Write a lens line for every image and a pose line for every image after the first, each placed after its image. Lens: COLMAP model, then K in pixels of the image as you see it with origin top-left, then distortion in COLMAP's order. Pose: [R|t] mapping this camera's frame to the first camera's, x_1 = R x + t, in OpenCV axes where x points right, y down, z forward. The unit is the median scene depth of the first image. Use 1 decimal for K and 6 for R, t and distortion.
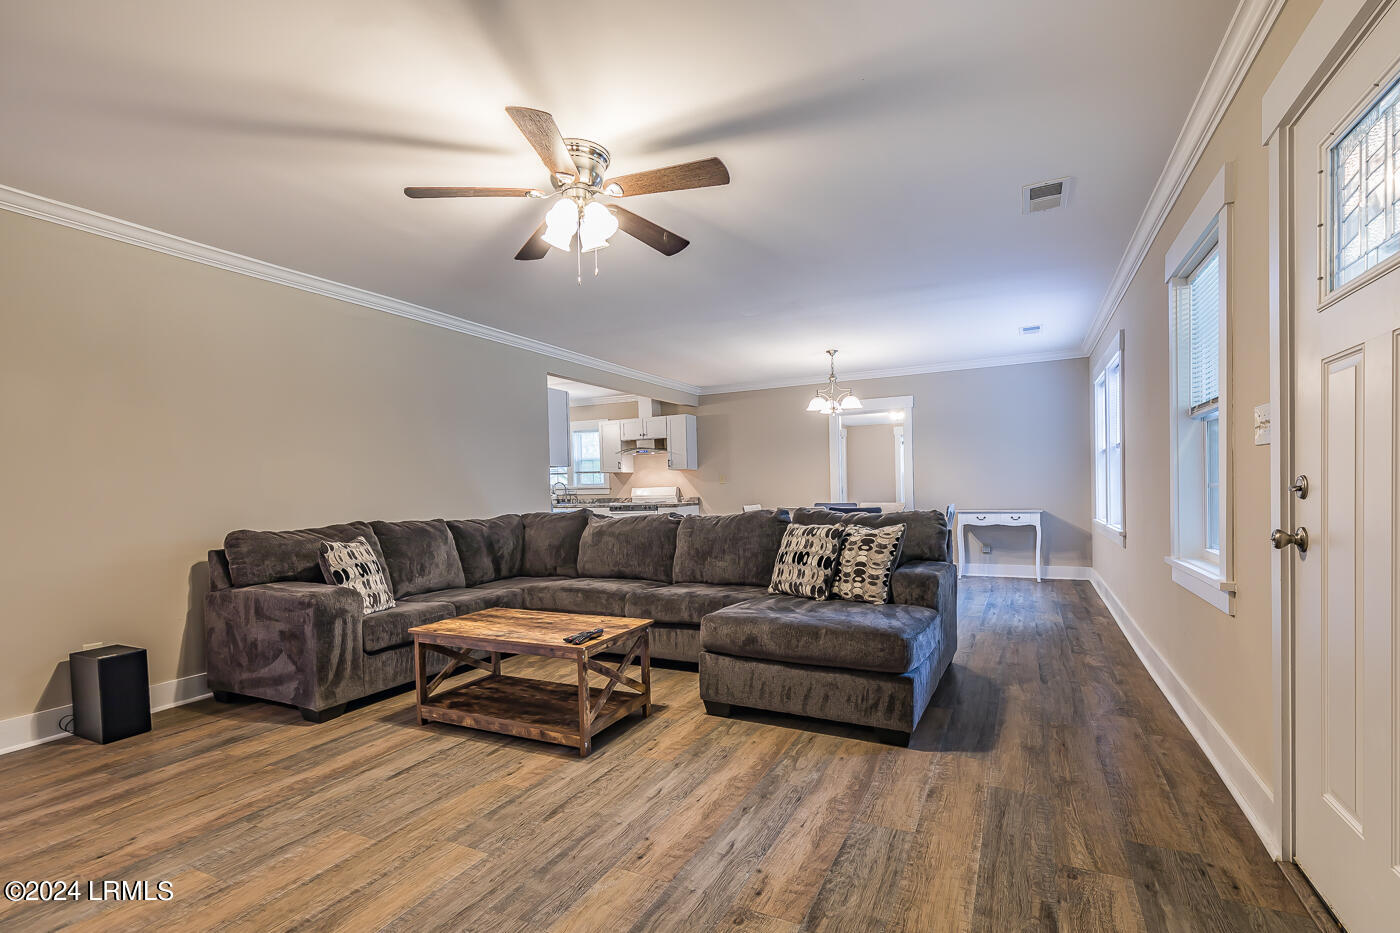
lens RADIAL K [[644.6, 0, 707.7], [0, 644.6, 492.5], [0, 0, 1]] dist [0.010421, -0.000357]
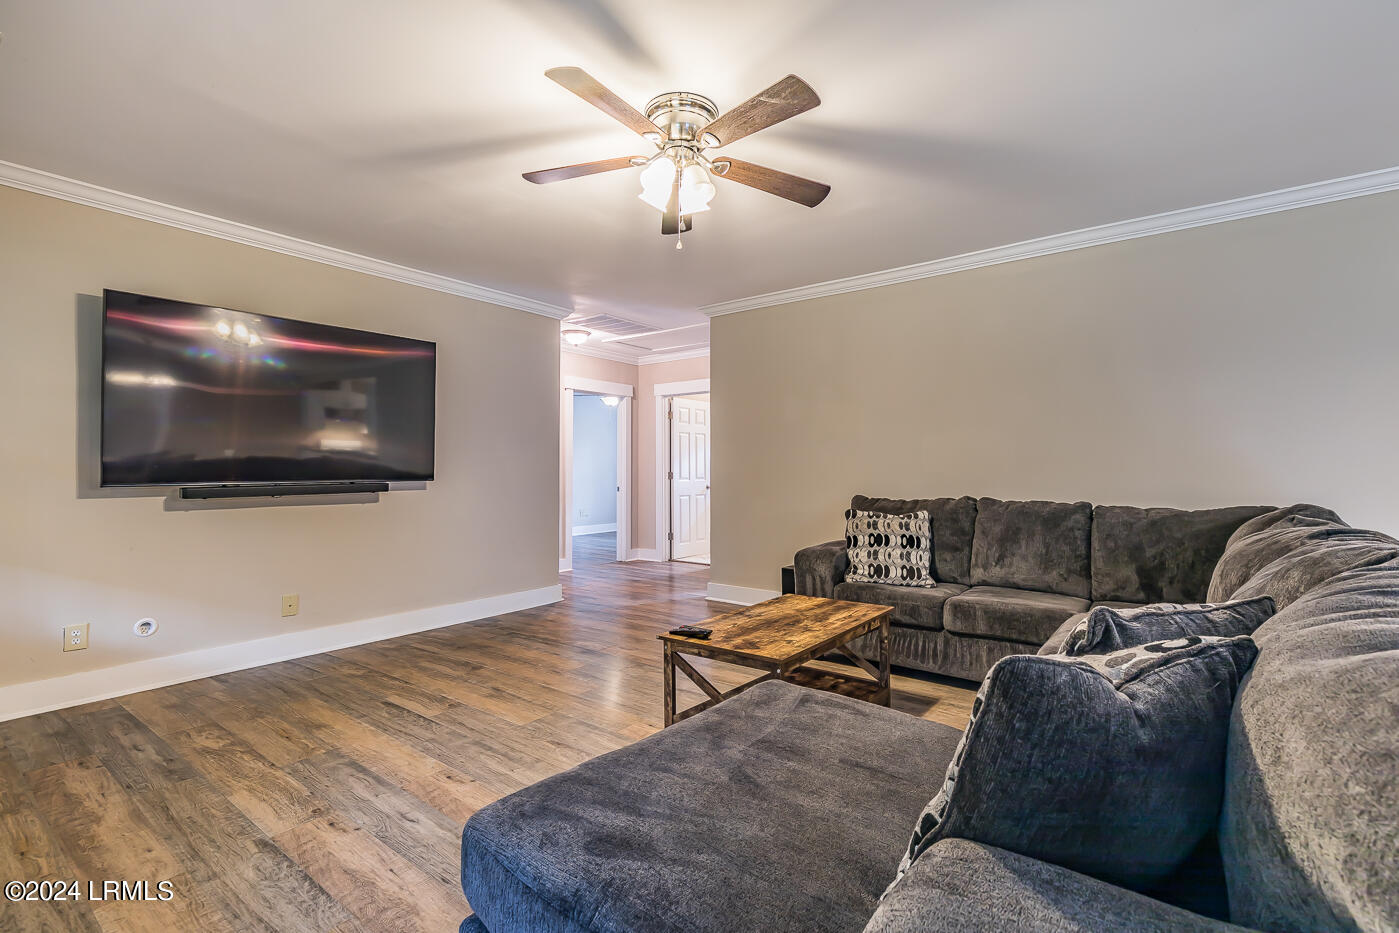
lens RADIAL K [[632.1, 0, 704.8], [0, 632.1, 465.4], [0, 0, 1]] dist [0.017321, -0.008245]
pose [[-0.191684, 0.015349, -0.981337, 0.521860], [0.000410, 0.999879, 0.015559, -0.017413], [0.981457, 0.002580, -0.191667, 0.926217]]
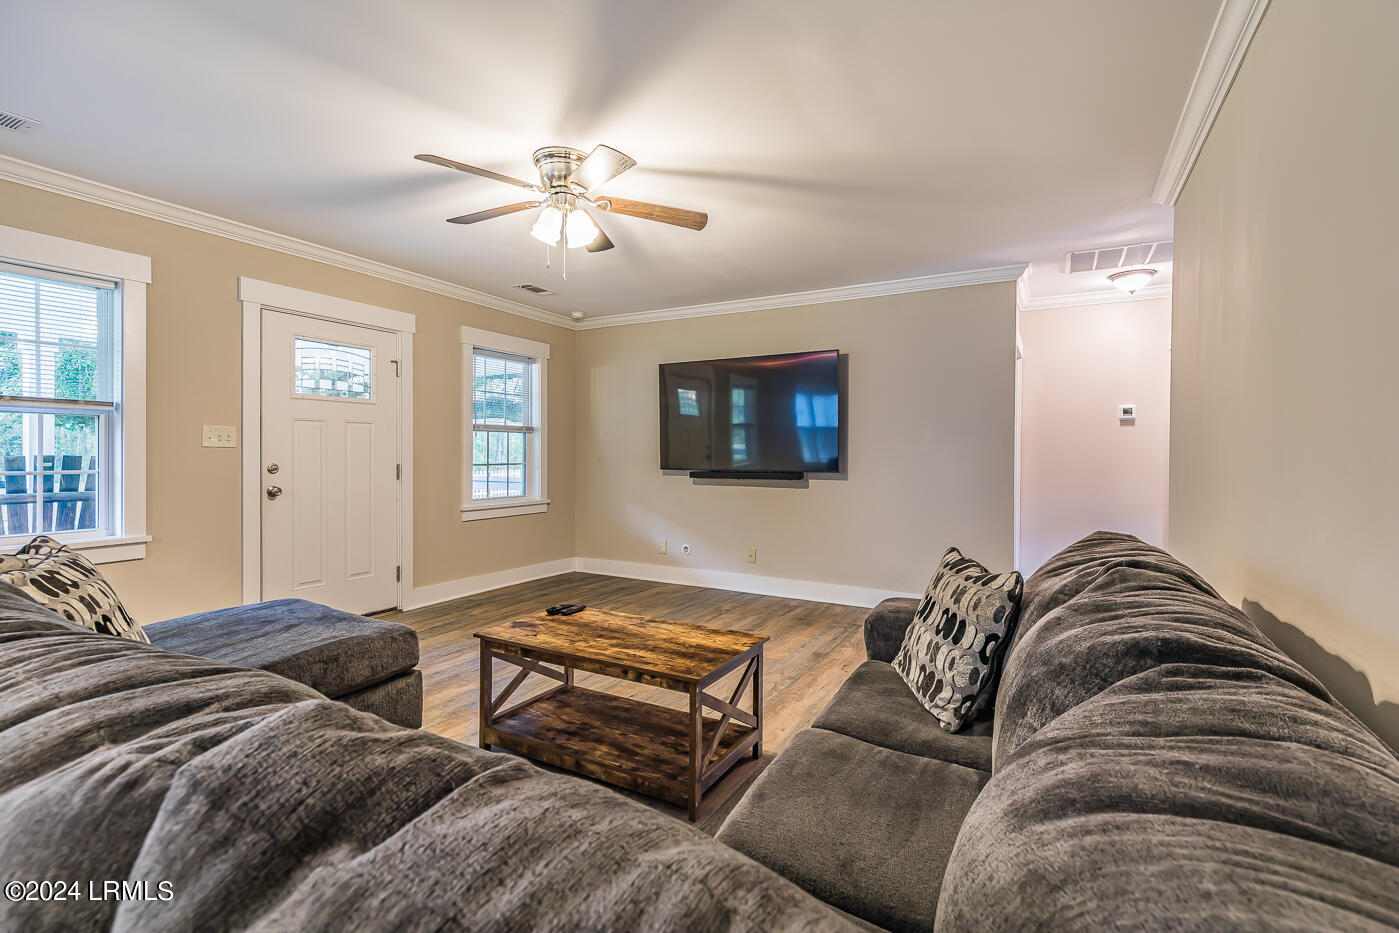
lens RADIAL K [[632.1, 0, 704.8], [0, 632.1, 465.4], [0, 0, 1]] dist [0.017321, -0.008245]
pose [[-0.998476, 0.017207, 0.052437, -0.369677], [0.018533, 0.999518, 0.024911, -0.022737], [-0.051983, 0.025844, -0.998313, 1.564238]]
